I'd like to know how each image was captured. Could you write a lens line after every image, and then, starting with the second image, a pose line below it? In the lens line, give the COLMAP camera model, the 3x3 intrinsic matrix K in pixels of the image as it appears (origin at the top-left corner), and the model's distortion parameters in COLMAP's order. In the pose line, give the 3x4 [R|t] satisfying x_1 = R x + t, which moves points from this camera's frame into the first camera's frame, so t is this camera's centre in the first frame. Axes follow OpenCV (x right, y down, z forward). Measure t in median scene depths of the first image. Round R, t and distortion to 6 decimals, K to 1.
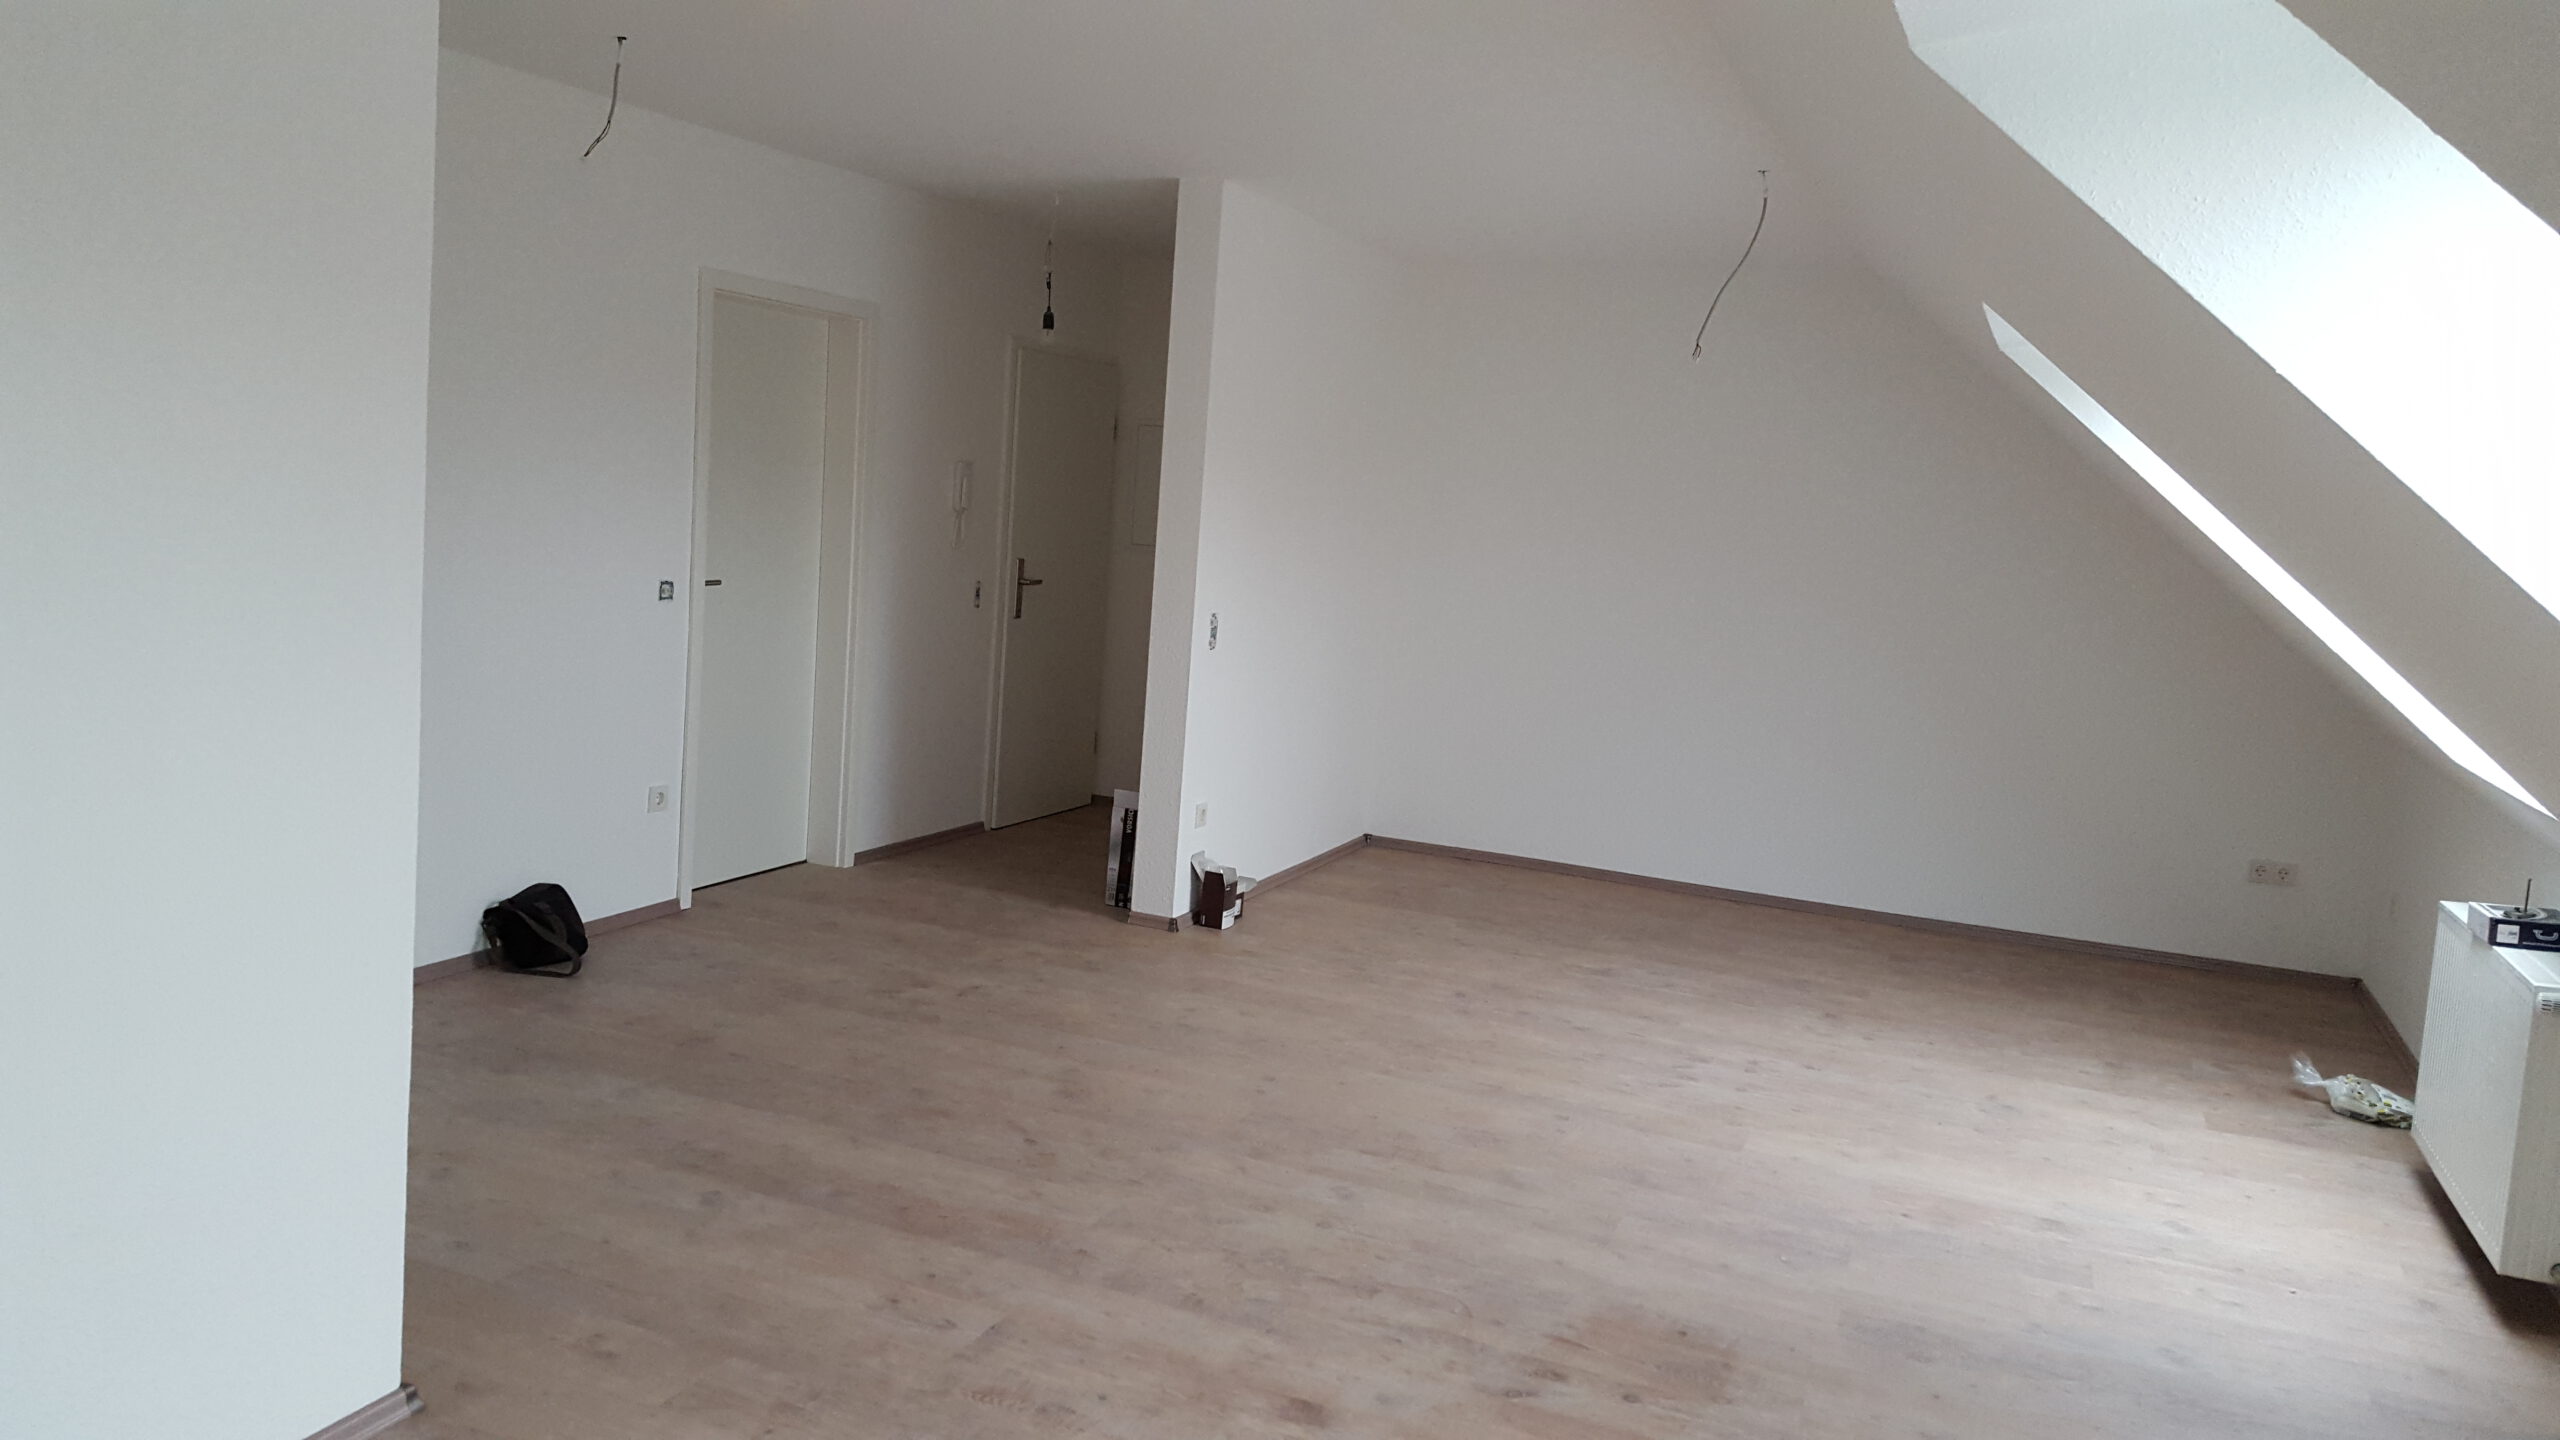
lens RADIAL K [[1906.2, 0, 1171.9], [0, 1906.2, 678.6], [0, 0, 1]] dist [0.179509, -0.277623]
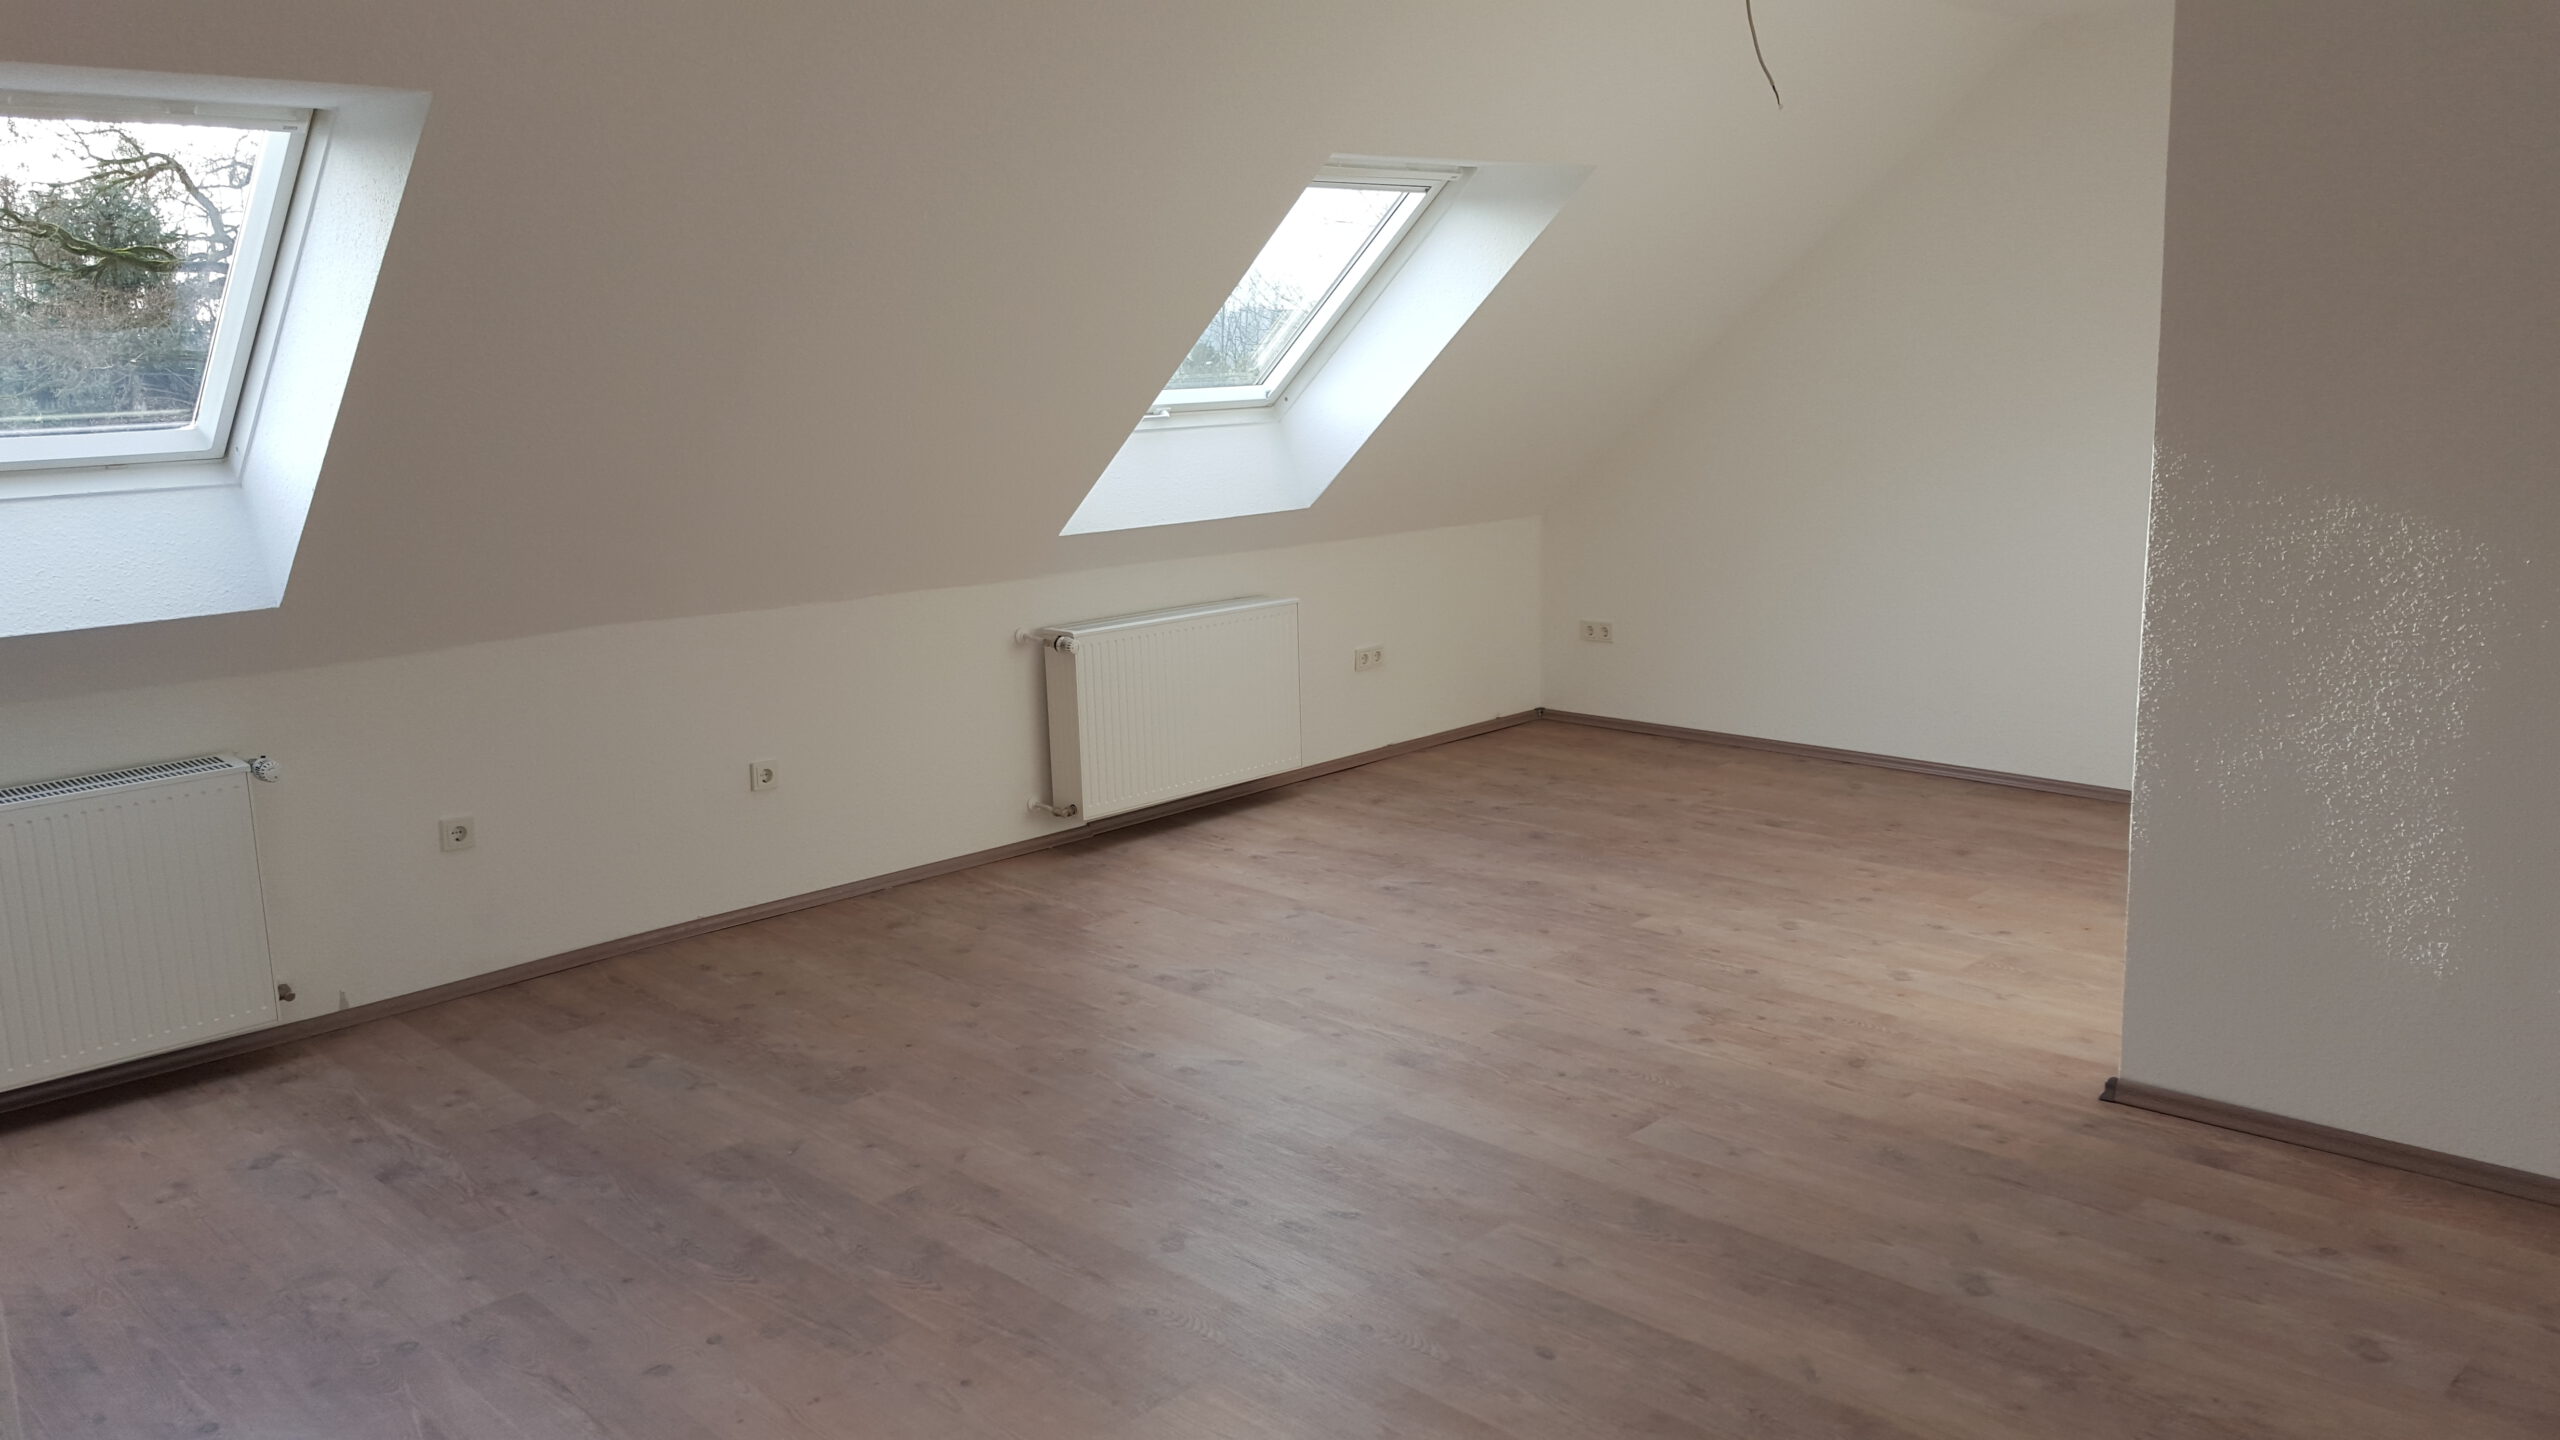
lens RADIAL K [[1883.5, 0, 1223.9], [0, 1883.5, 697.7], [0, 0, 1]] dist [0.159262, -0.260757]
pose [[-0.929745, -0.106888, 0.352349, -0.137031], [0.001170, 0.956075, 0.293119, -0.136182], [-0.368203, 0.272938, -0.888781, 1.189359]]
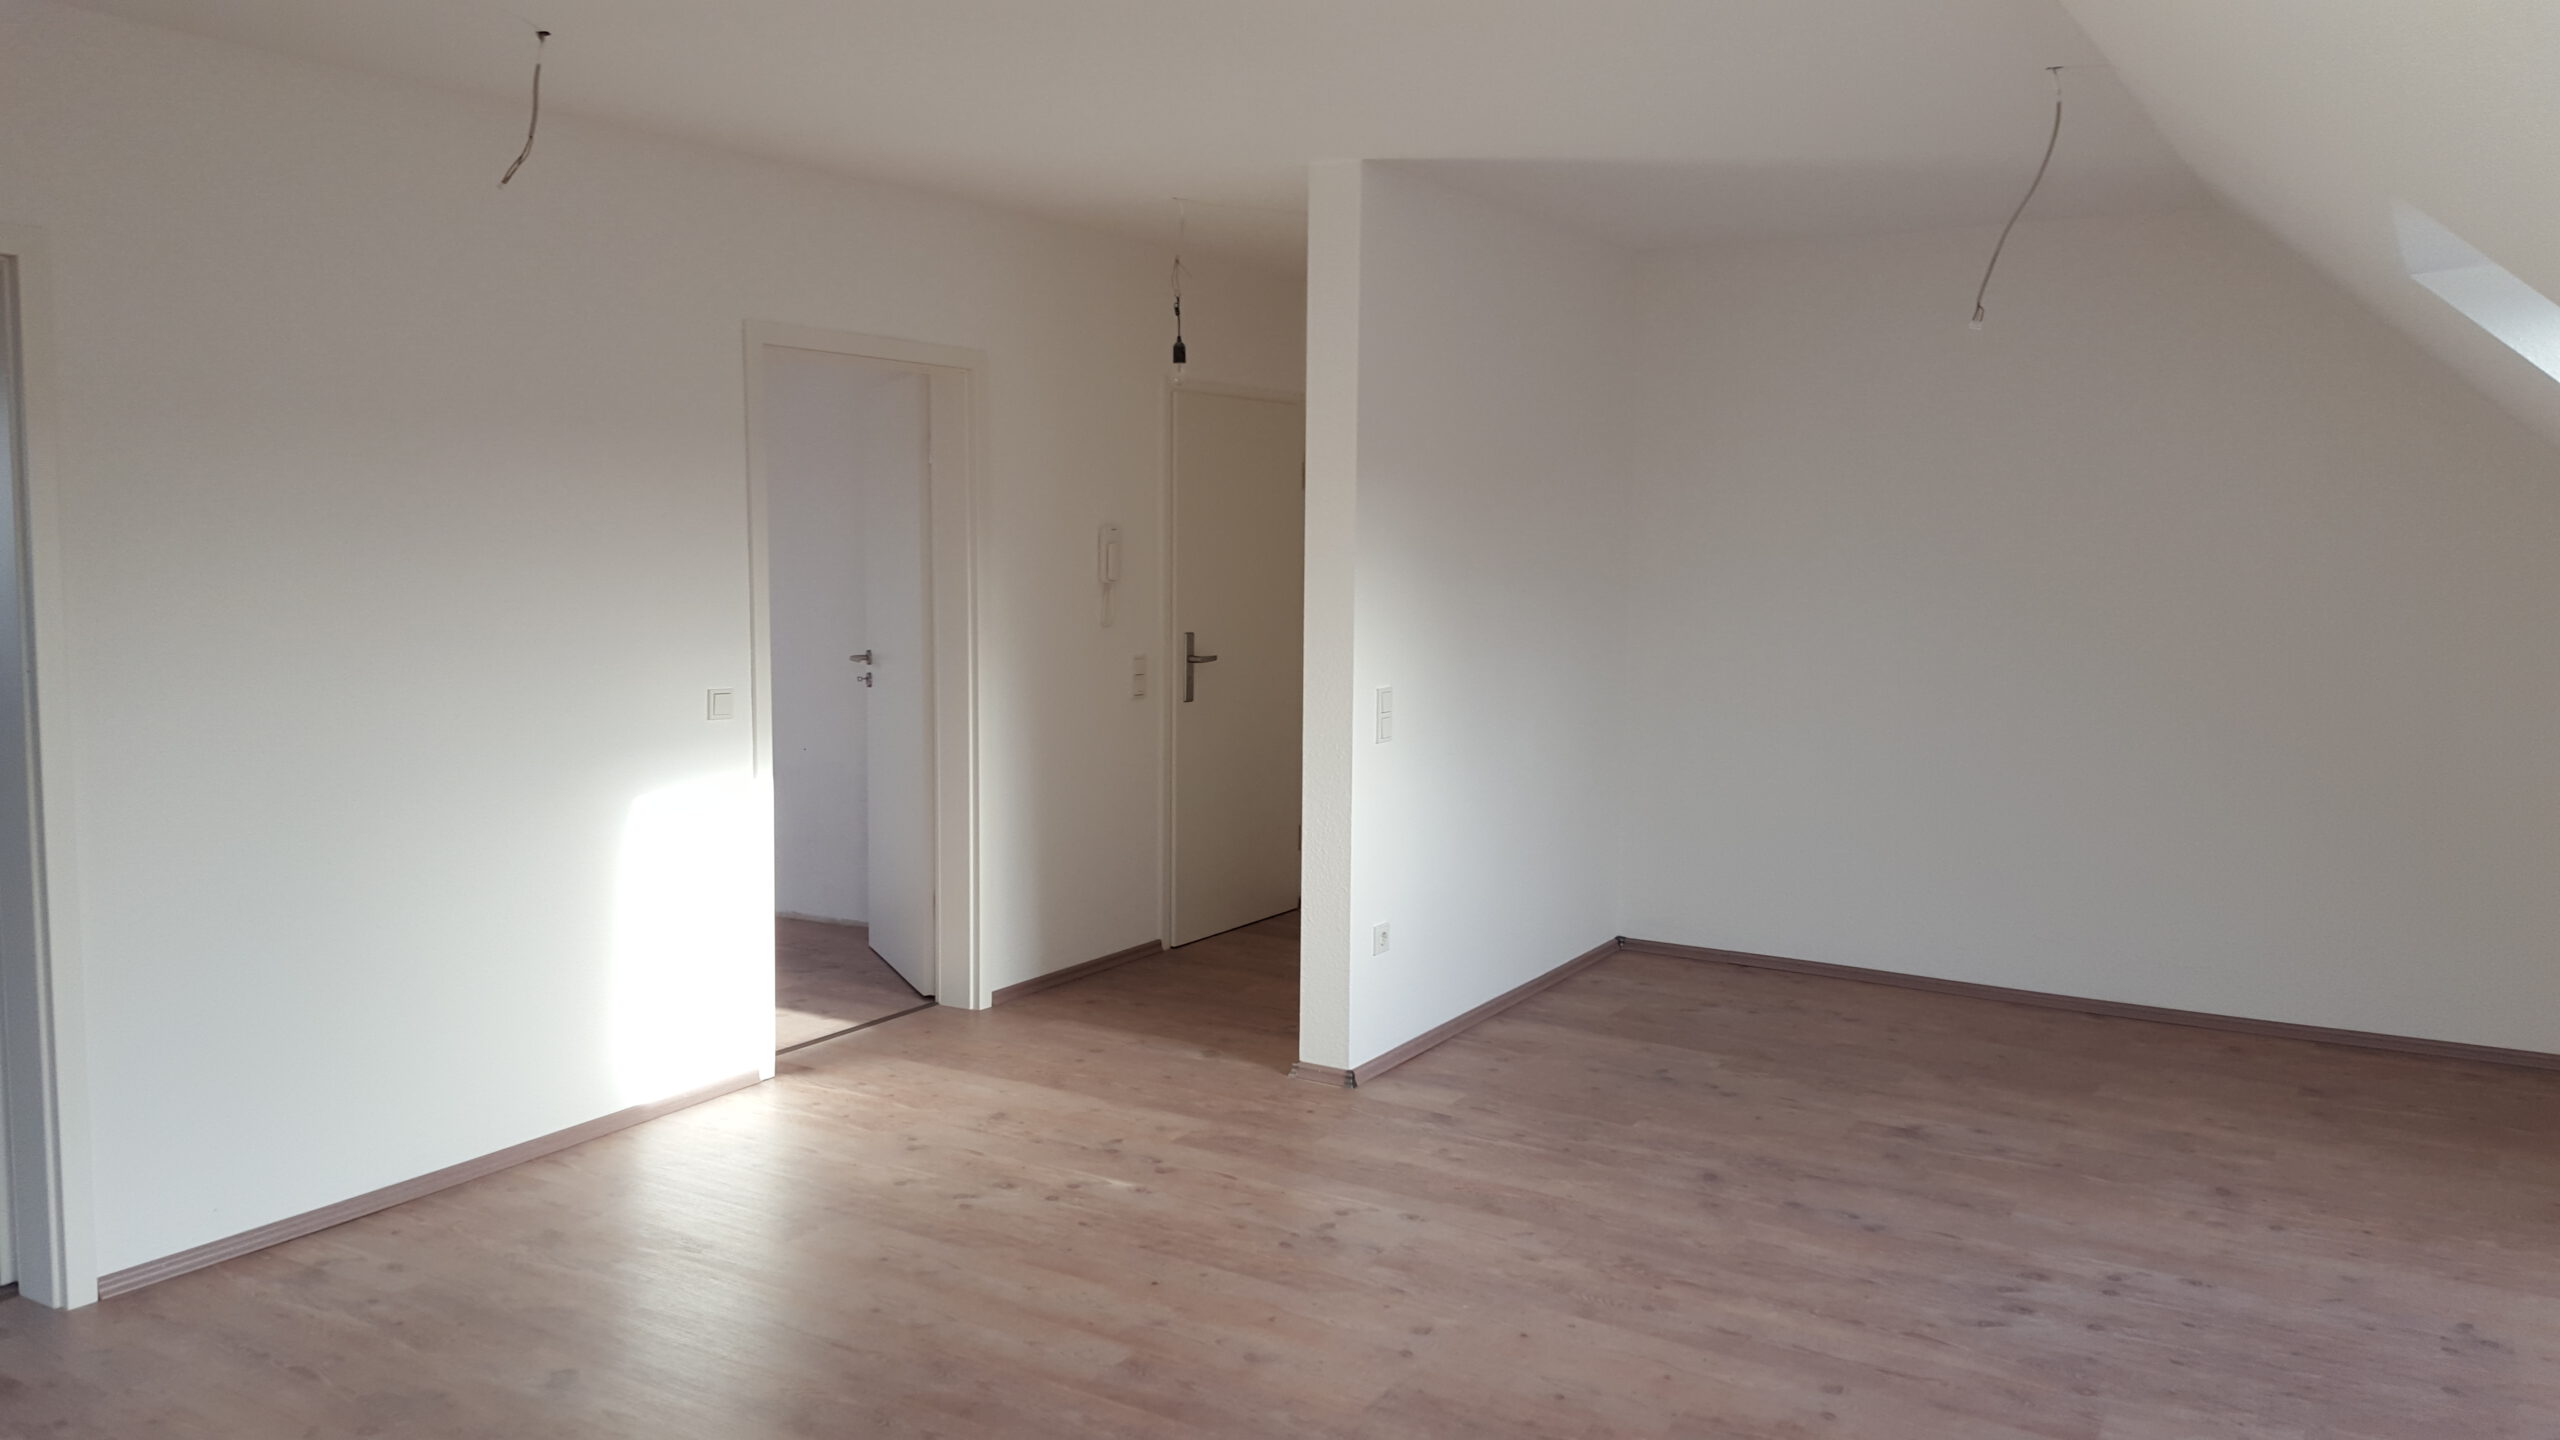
lens RADIAL K [[1883.5, 0, 1223.9], [0, 1883.5, 697.7], [0, 0, 1]] dist [0.159262, -0.260757]
pose [[0.988068, -0.053829, -0.144305, 0.080327], [0.051216, 0.998450, -0.021765, -0.019395], [0.145253, 0.014115, 0.989294, 0.218884]]
